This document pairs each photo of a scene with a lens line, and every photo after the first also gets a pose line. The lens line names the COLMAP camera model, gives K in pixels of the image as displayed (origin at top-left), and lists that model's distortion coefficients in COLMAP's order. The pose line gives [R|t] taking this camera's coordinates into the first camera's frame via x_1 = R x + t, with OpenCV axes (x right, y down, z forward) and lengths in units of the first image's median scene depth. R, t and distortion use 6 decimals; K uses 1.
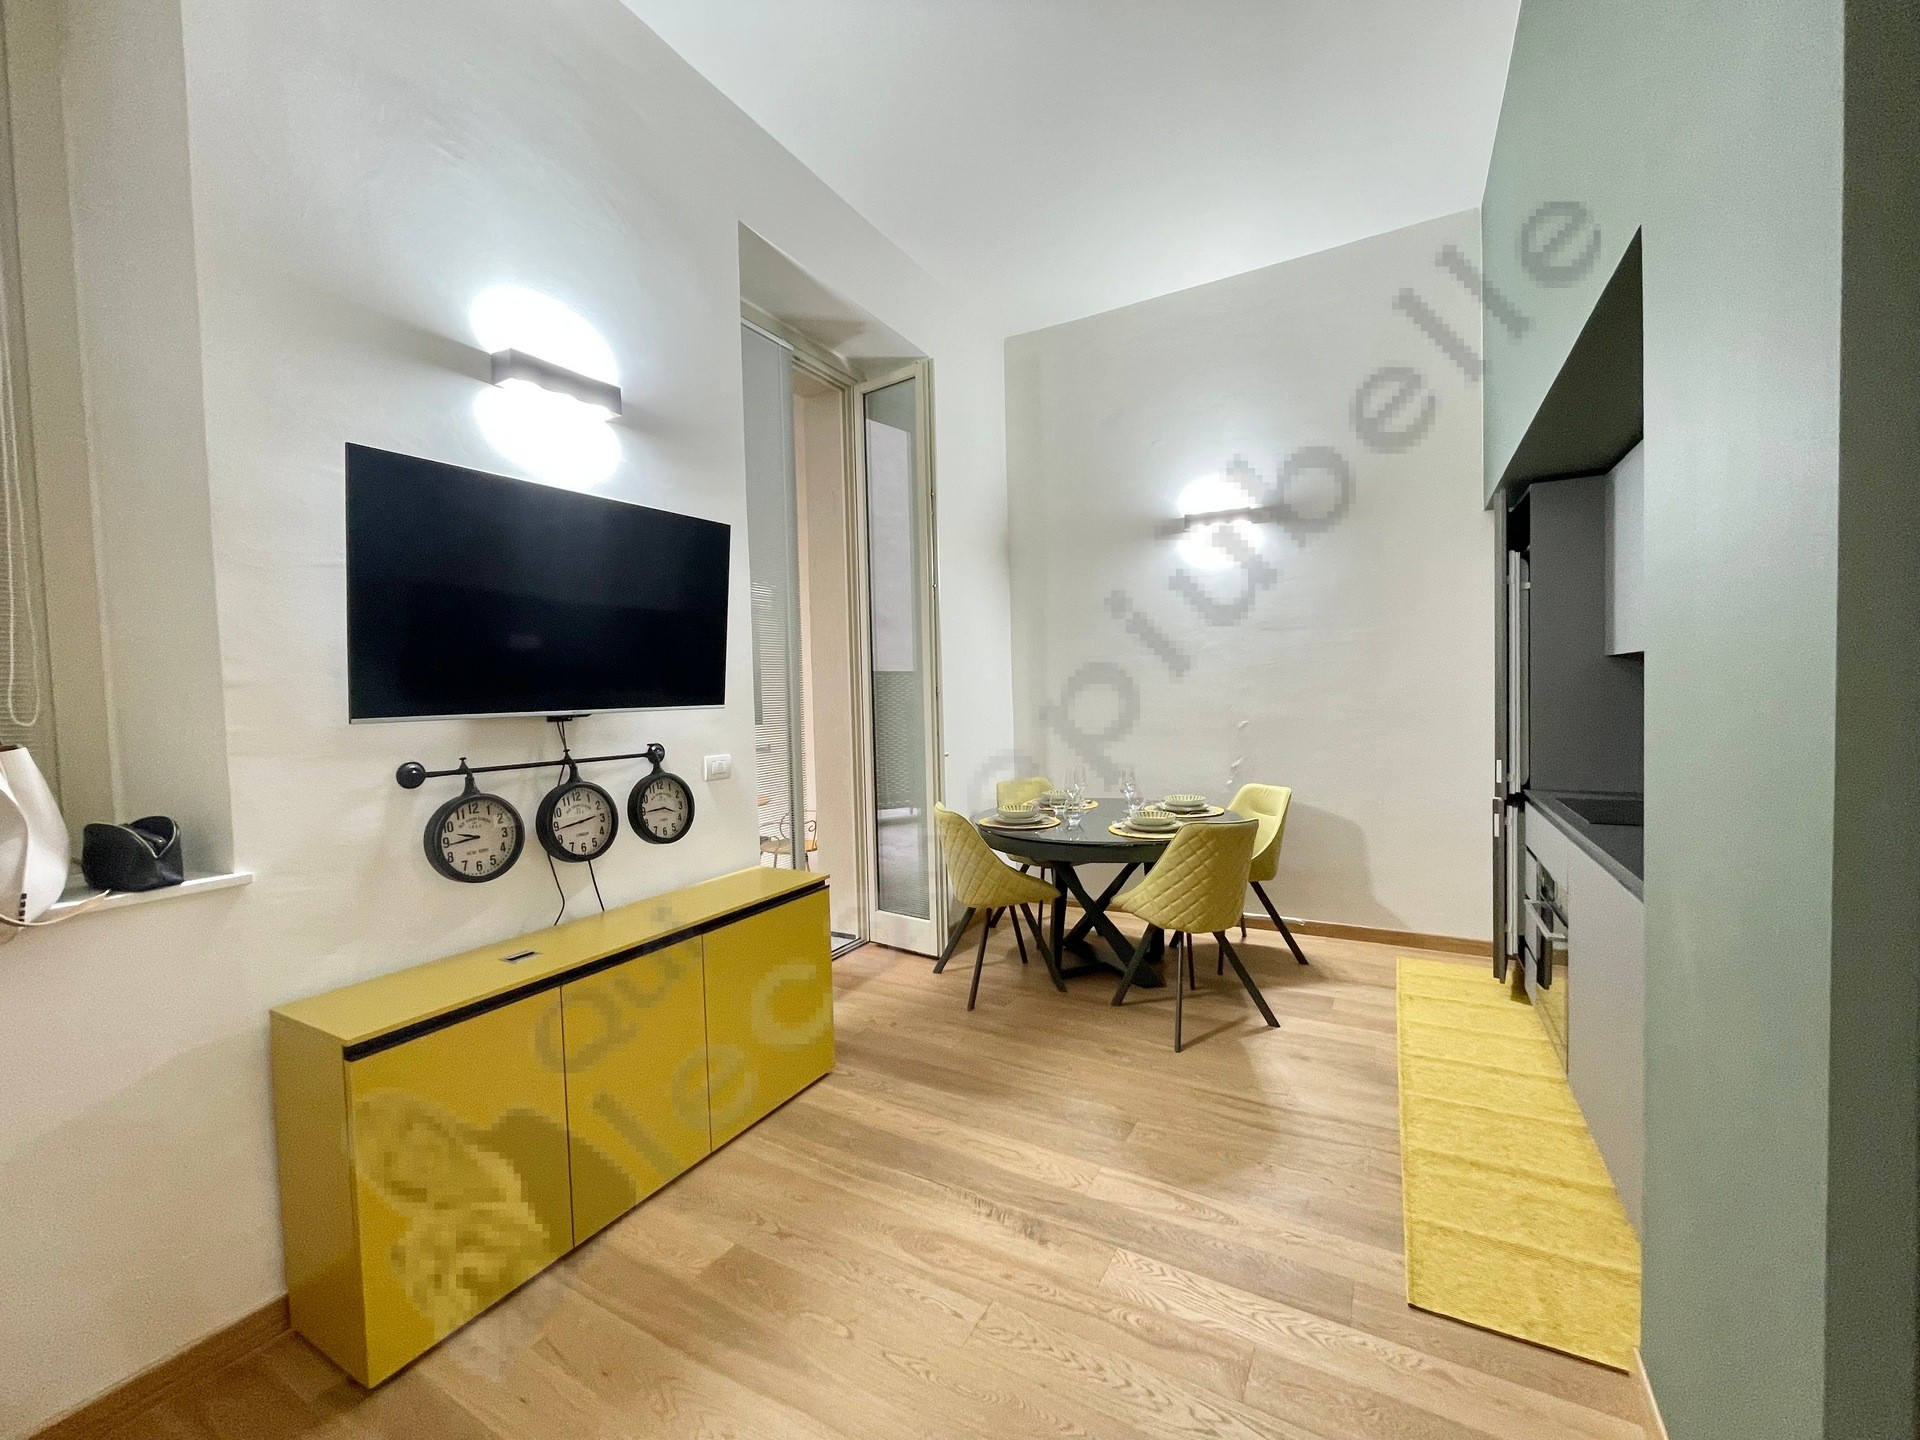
lens RADIAL K [[773.2, 0, 970.4], [0, 773.2, 720.9], [0, 0, 1]] dist [-0.011427, 0.001081]
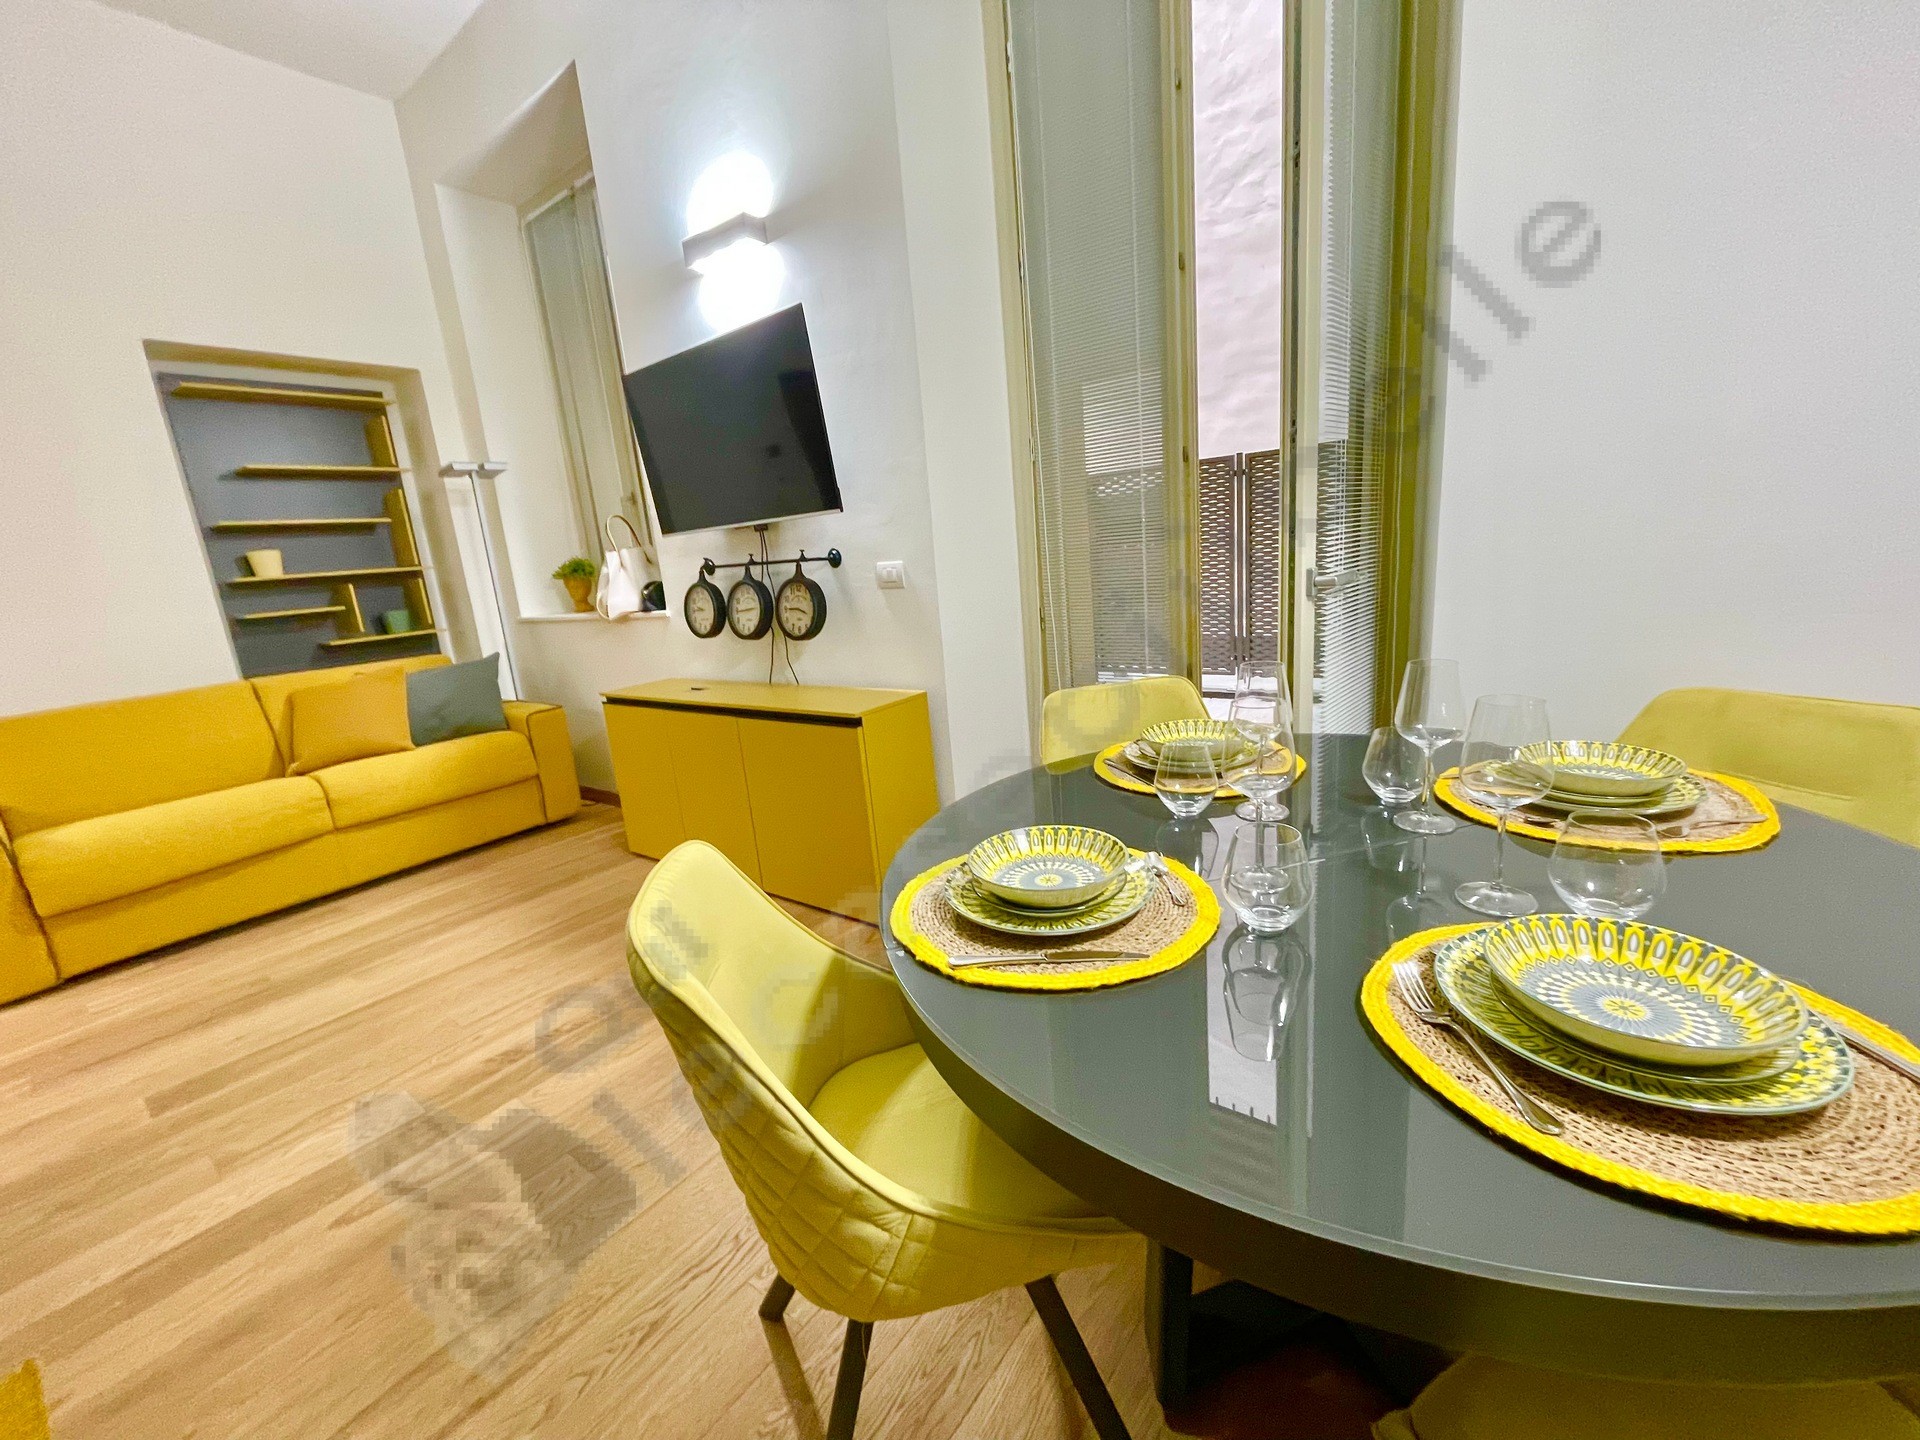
lens RADIAL K [[773.2, 0, 968.2], [0, 773.2, 721.2], [0, 0, 1]] dist [-0.011427, 0.001081]
pose [[-0.117066, 0.250022, -0.961137, 0.769132], [0.046875, 0.968104, 0.246125, 0.006740], [0.992017, -0.016240, -0.125052, 1.530264]]
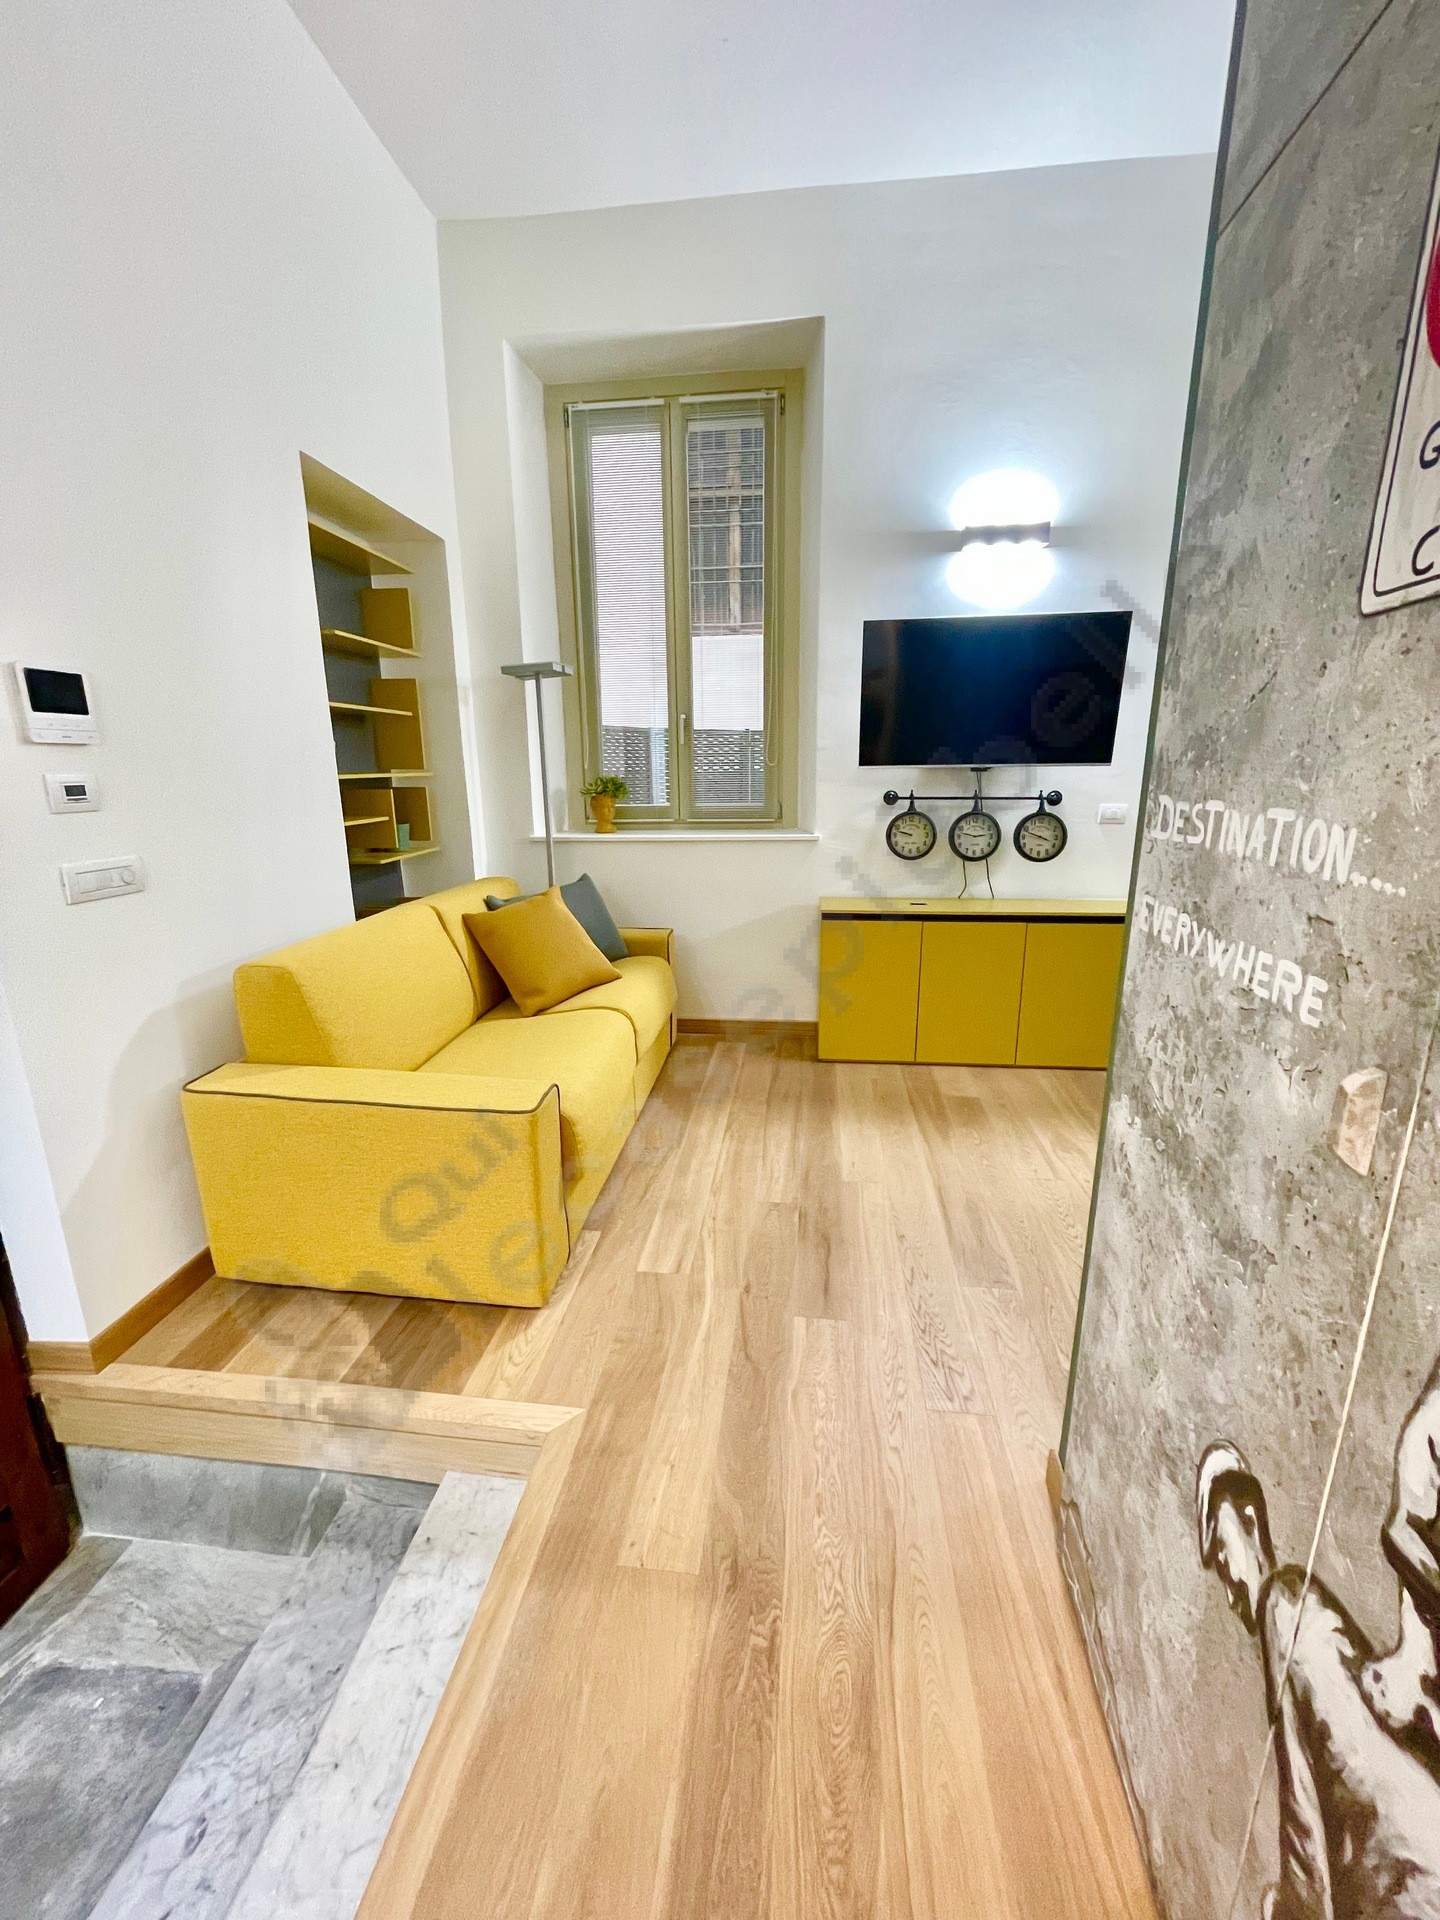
lens RADIAL K [[773.2, 0, 718.9], [0, 773.2, 958.0], [0, 0, 1]] dist [-0.011427, 0.001081]
pose [[0.393067, 0.247975, -0.885442, 0.757709], [-0.034612, 0.966257, 0.255243, -0.015581], [0.918858, -0.069681, 0.388387, -0.125186]]
